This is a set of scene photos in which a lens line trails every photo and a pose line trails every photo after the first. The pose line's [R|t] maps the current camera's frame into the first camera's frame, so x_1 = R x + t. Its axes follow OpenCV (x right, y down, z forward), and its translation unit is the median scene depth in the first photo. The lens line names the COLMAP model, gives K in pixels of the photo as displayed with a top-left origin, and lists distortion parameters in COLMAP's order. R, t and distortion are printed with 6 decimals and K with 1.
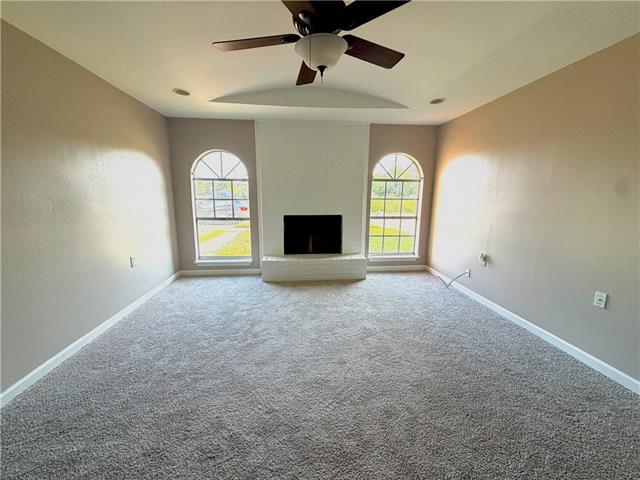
lens RADIAL K [[258.0, 0, 320.0], [0, 258.0, 240.0], [0, 0, 1]] dist [-0.001933, -0.000125]
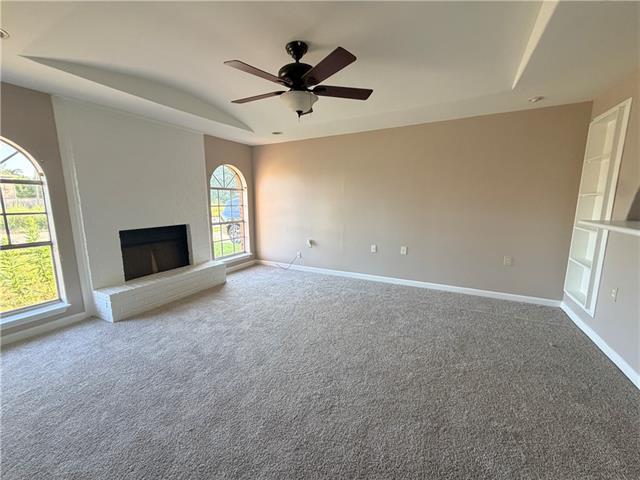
lens RADIAL K [[258.0, 0, 320.0], [0, 258.0, 240.0], [0, 0, 1]] dist [-0.001933, -0.000125]
pose [[0.534937, -0.136642, 0.833769, -0.477012], [0.157407, 0.985676, 0.060547, -0.021840], [-0.830100, 0.098852, 0.548783, 0.088225]]
